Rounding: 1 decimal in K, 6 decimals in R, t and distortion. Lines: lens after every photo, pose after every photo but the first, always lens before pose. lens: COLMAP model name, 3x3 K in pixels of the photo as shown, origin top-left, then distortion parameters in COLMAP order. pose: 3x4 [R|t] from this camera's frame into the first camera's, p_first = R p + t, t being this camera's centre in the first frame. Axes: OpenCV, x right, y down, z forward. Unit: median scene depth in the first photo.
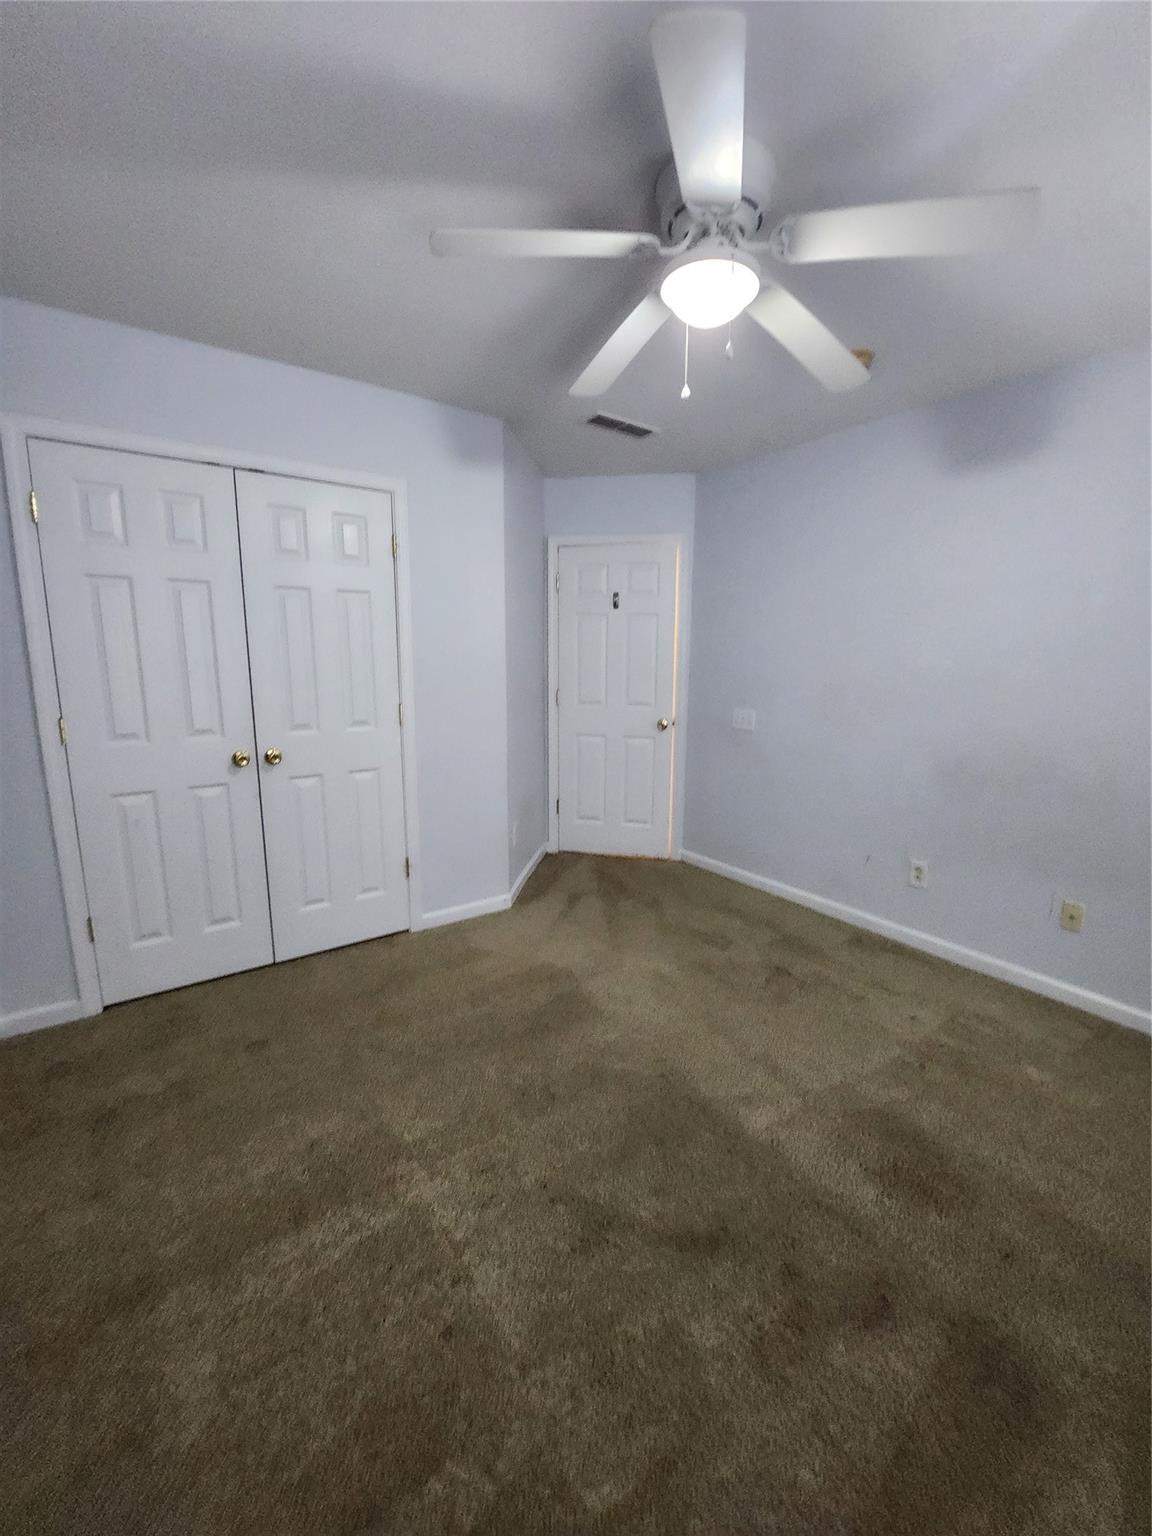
lens RADIAL K [[618.7, 0, 583.0], [0, 618.7, 760.0], [0, 0, 1]] dist [-0.016864, 0.000581]
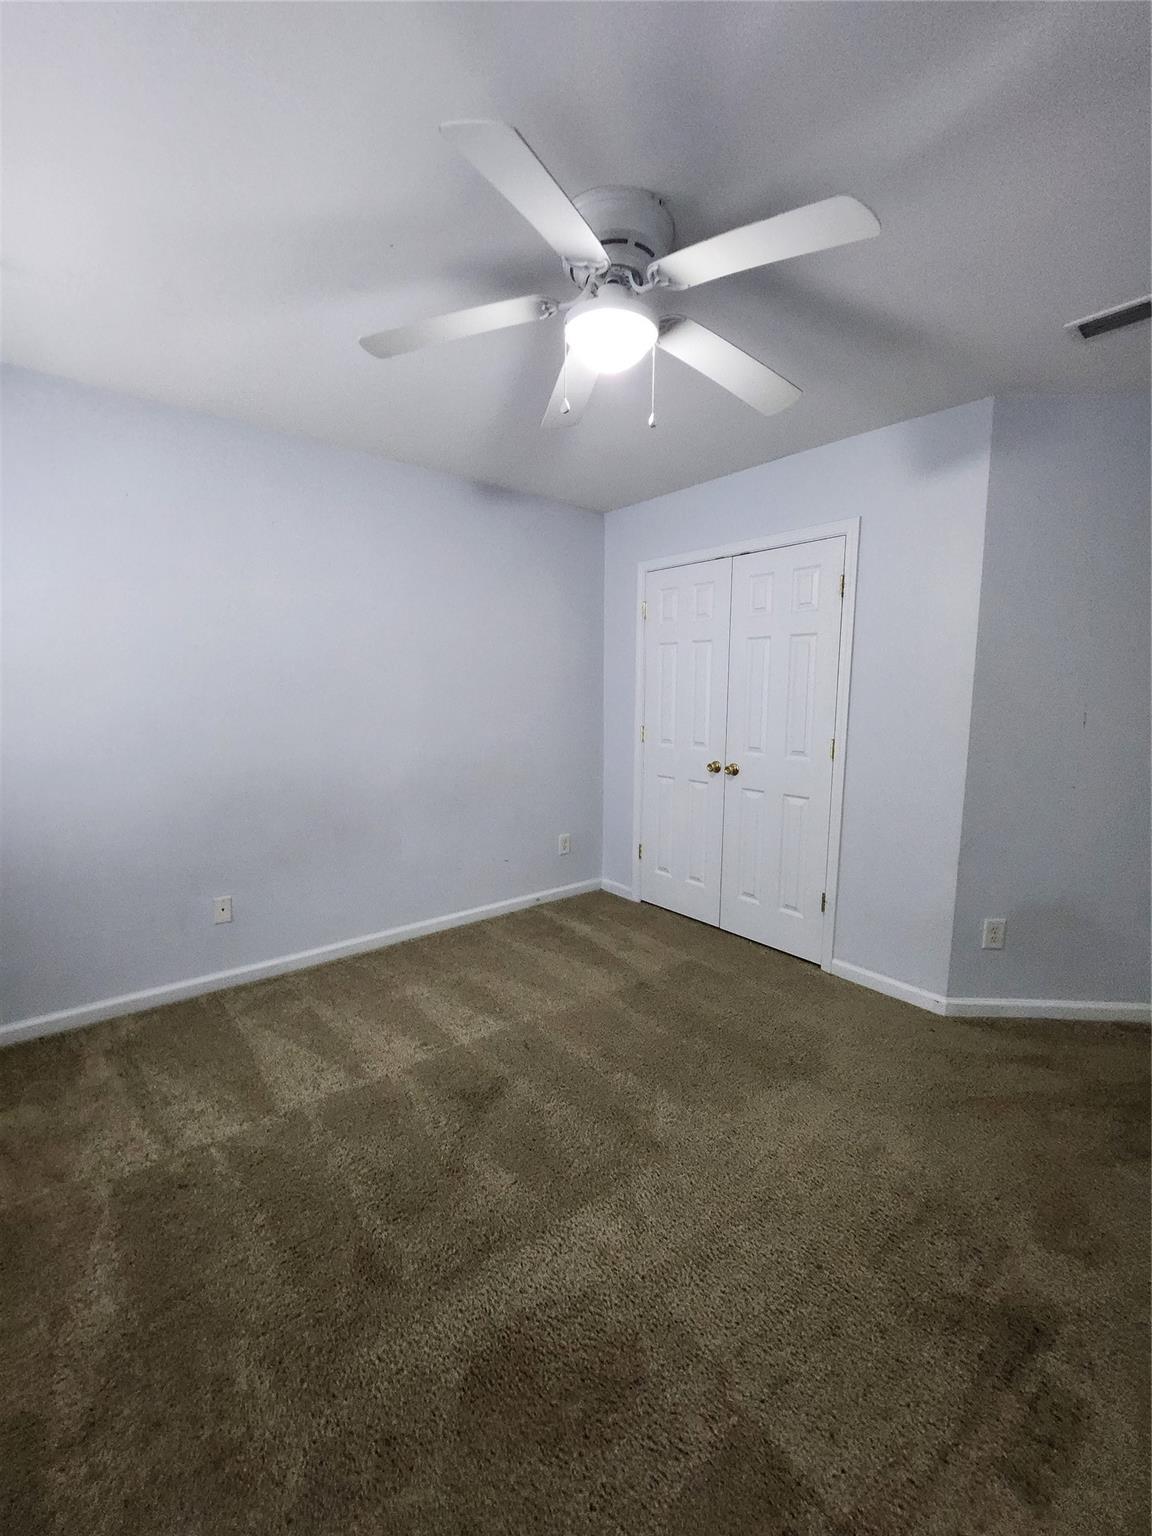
lens RADIAL K [[618.7, 0, 581.4], [0, 618.7, 762.1], [0, 0, 1]] dist [-0.016864, 0.000581]
pose [[0.081631, 0.110229, -0.990548, 0.709061], [-0.178598, 0.979396, 0.094270, -0.079956], [0.980530, 0.169215, 0.099635, 0.523245]]
